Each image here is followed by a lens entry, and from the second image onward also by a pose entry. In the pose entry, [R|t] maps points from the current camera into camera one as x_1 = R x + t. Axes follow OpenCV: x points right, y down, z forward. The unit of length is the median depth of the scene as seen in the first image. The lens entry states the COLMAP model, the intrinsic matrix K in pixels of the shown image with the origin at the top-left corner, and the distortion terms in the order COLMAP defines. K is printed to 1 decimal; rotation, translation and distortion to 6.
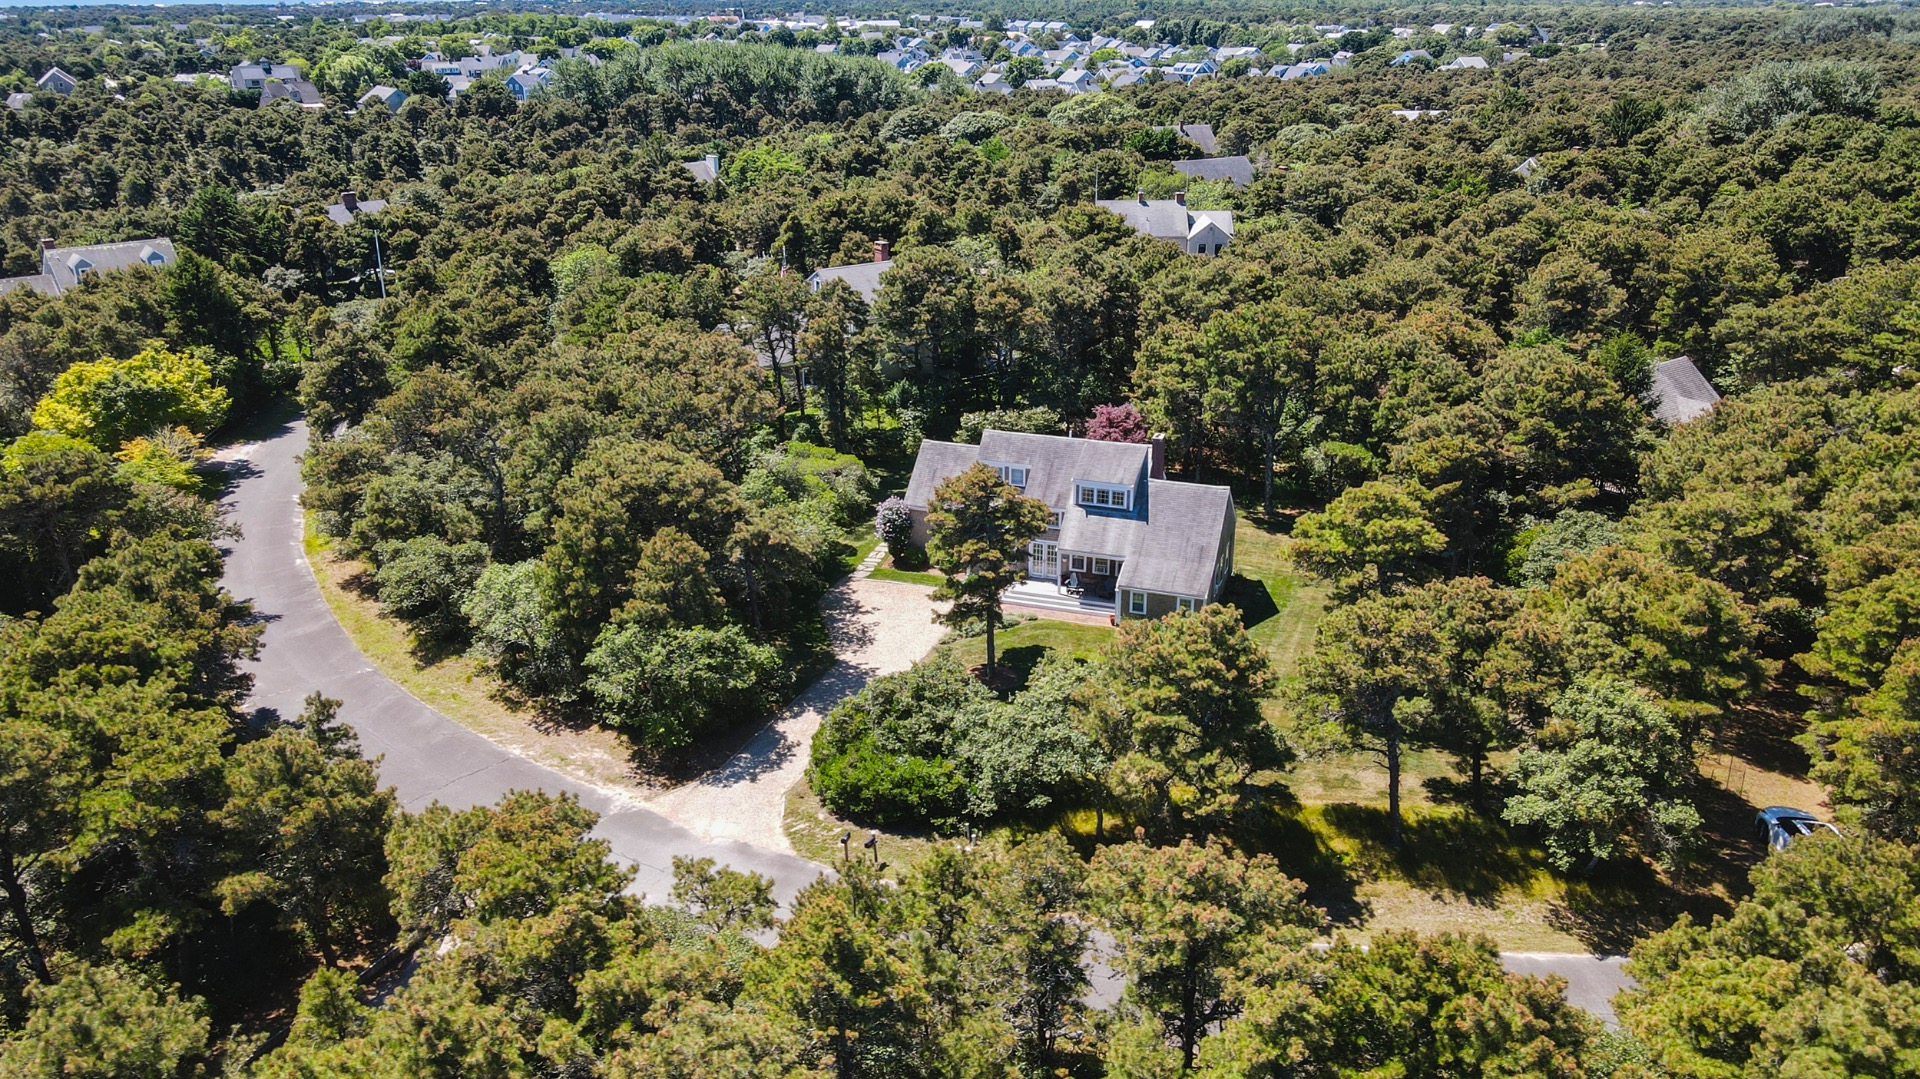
lens RADIAL K [[1388.6, 0, 958.7], [0, 1388.6, 539.1], [0, 0, 1]] dist [0.002200, 0.022696]
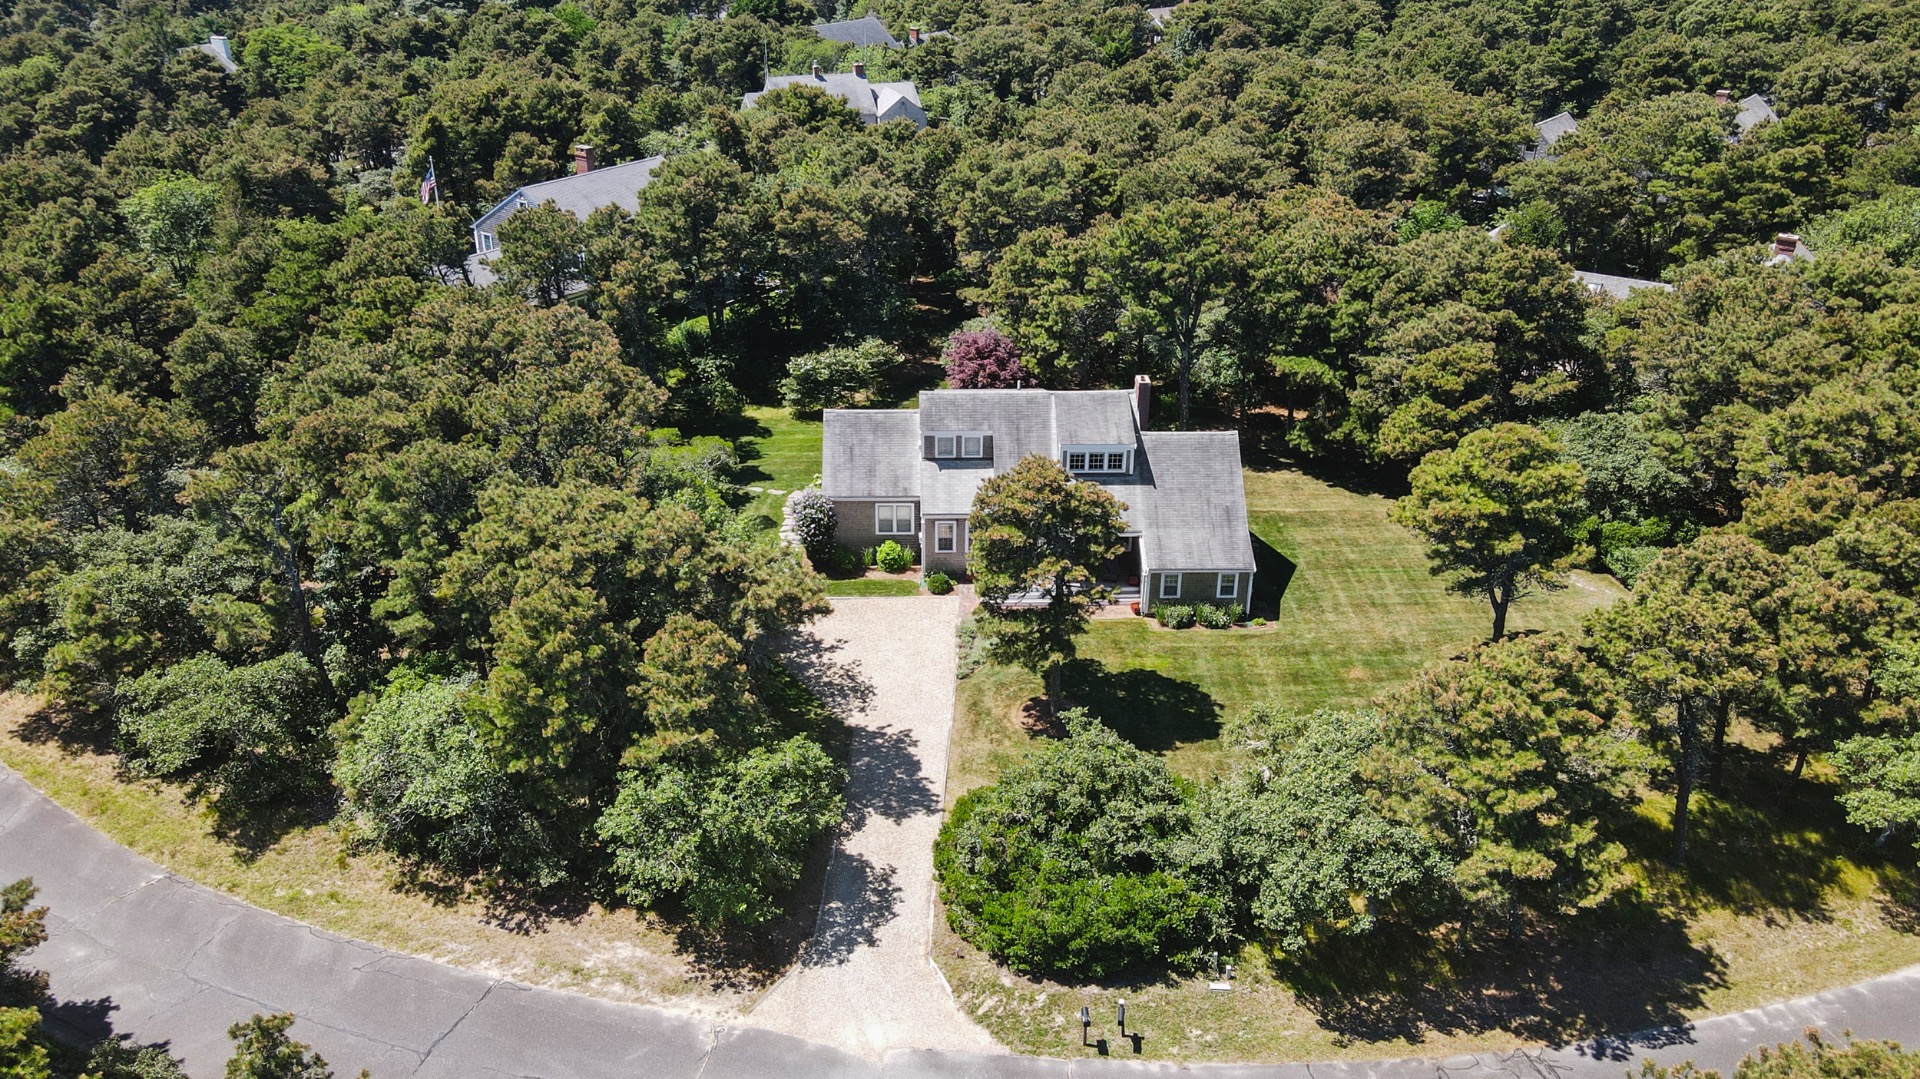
lens RADIAL K [[1388.6, 0, 967.2], [0, 1388.6, 536.6], [0, 0, 1]] dist [0.002200, 0.022696]
pose [[0.937326, -0.152443, 0.313340, -0.224996], [0.123149, 0.986119, 0.111370, -0.084689], [-0.325968, -0.065803, 0.943088, 0.234910]]
